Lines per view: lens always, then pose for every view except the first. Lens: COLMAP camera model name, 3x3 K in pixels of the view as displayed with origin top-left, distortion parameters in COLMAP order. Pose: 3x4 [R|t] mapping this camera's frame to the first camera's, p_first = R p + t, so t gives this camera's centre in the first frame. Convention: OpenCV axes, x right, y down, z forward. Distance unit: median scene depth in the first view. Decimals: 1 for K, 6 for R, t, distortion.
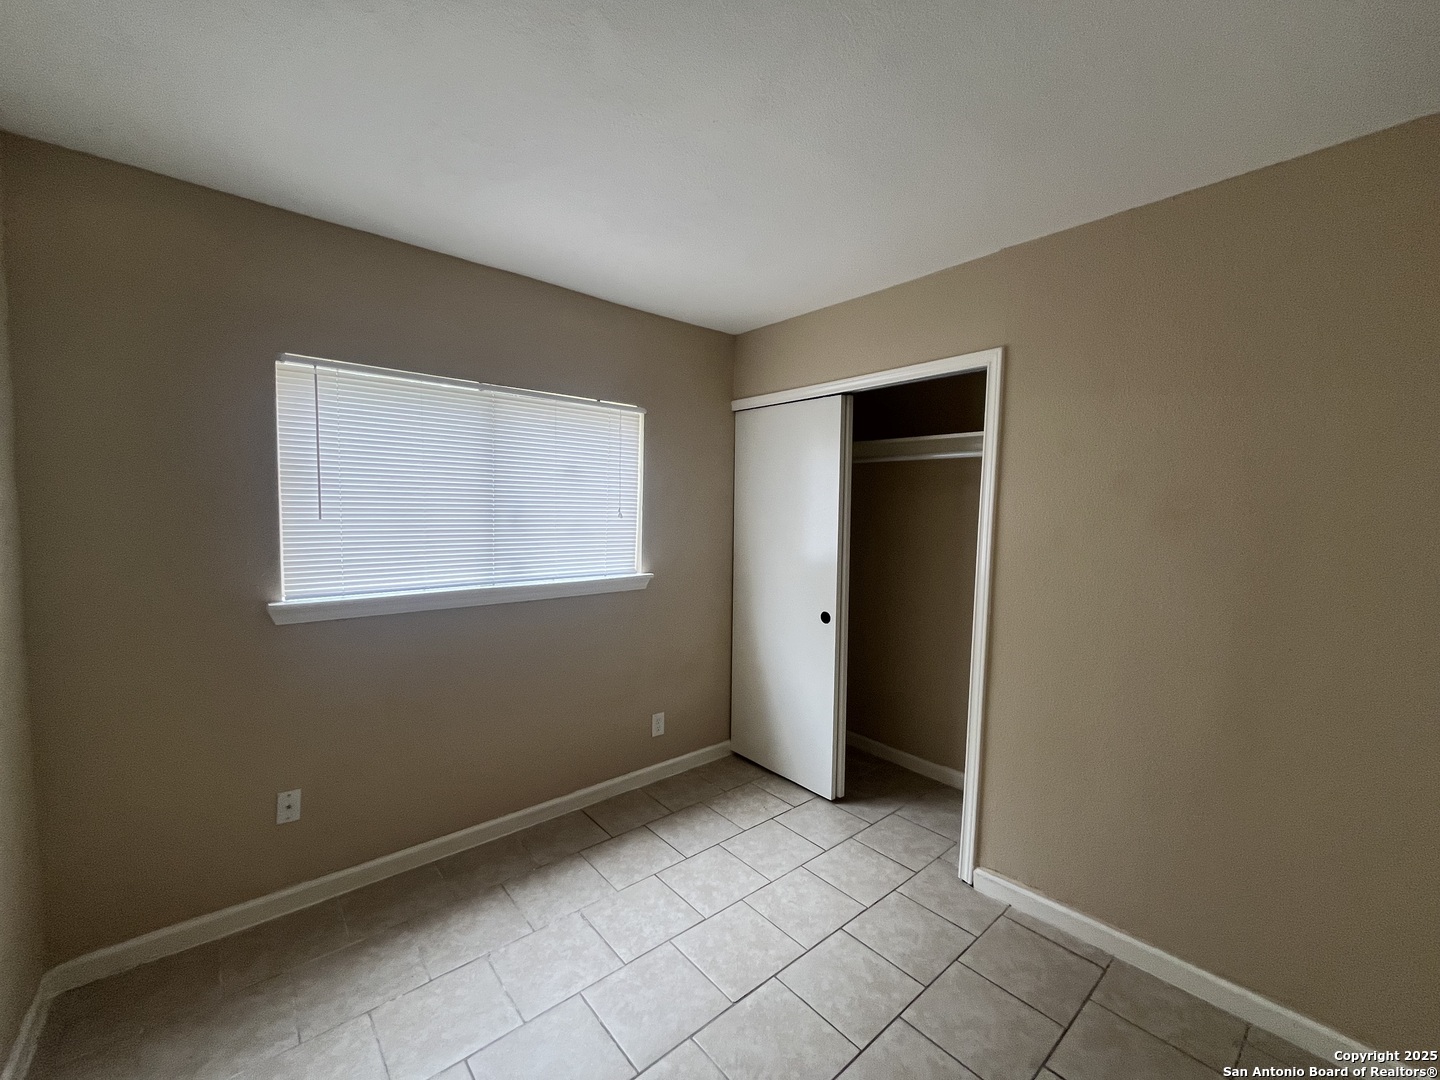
lens RADIAL K [[579.0, 0, 722.6], [0, 579.0, 535.1], [0, 0, 1]] dist [-0.002494, 0.000407]
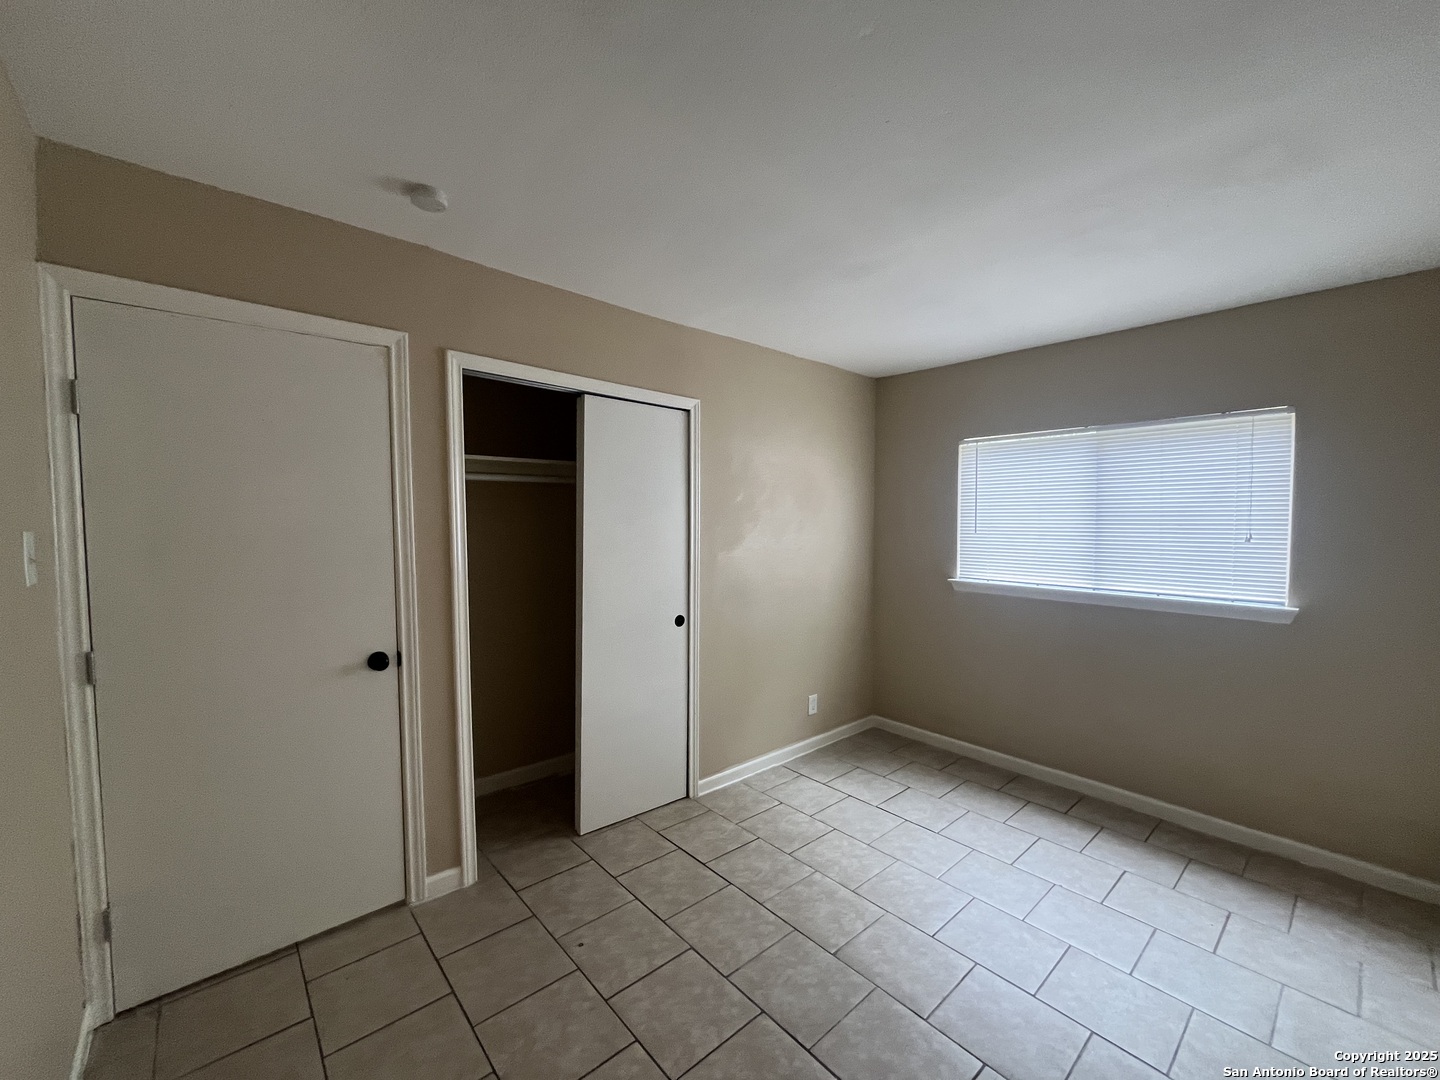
lens RADIAL K [[579.0, 0, 715.9], [0, 579.0, 546.8], [0, 0, 1]] dist [-0.002494, 0.000407]
pose [[0.024704, 0.034007, -0.999116, 0.883352], [-0.053994, 0.998008, 0.032634, -0.001078], [0.998236, 0.053140, 0.026491, 0.180905]]
